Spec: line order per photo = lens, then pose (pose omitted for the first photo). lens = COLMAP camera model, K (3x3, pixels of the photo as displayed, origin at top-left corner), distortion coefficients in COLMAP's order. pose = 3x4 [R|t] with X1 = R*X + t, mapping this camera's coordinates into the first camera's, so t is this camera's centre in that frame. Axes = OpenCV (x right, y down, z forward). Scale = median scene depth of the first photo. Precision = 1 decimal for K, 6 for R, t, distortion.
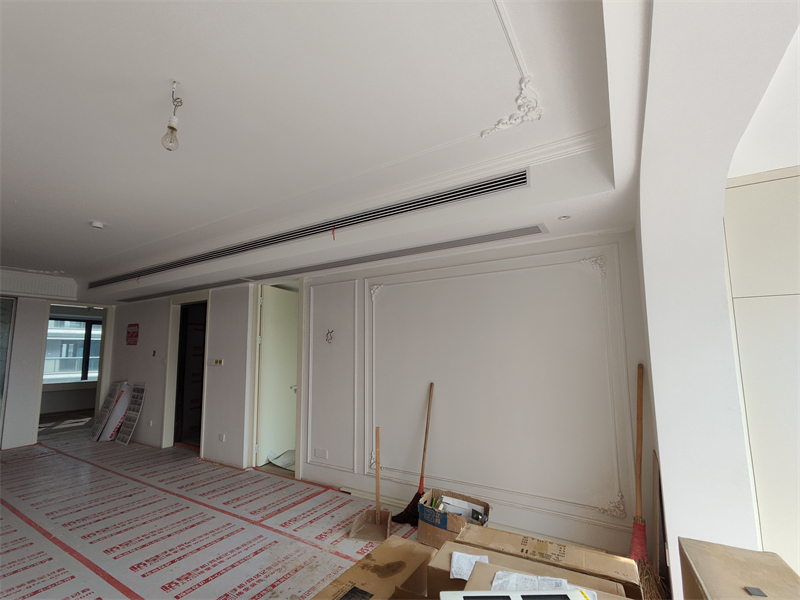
lens RADIAL K [[363.5, 0, 401.6], [0, 363.5, 304.2], [0, 0, 1]] dist [-0.000656, 0.003346]
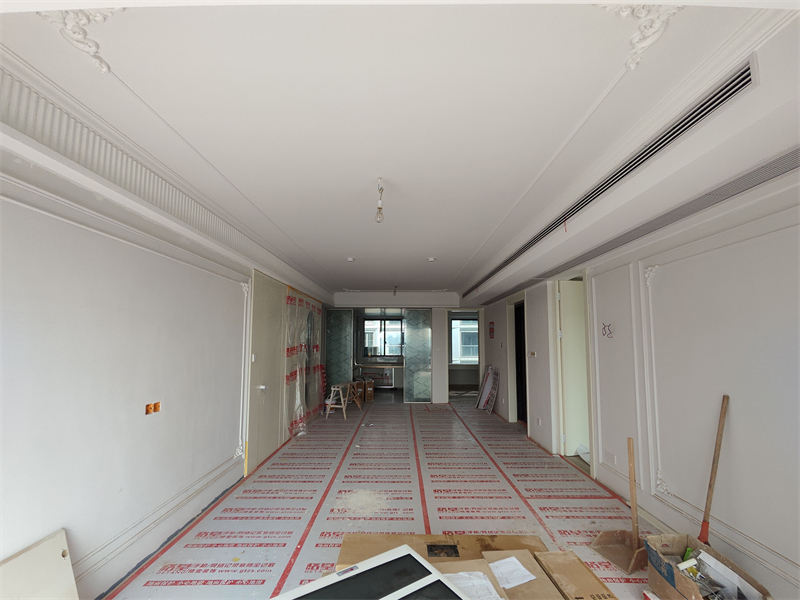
lens RADIAL K [[363.5, 0, 401.5], [0, 363.5, 301.0], [0, 0, 1]] dist [-0.000656, 0.003346]
pose [[0.520249, -0.089027, -0.849362, 0.334699], [0.106107, 0.993584, -0.039152, -0.003762], [0.847397, -0.069754, 0.526357, 0.098071]]
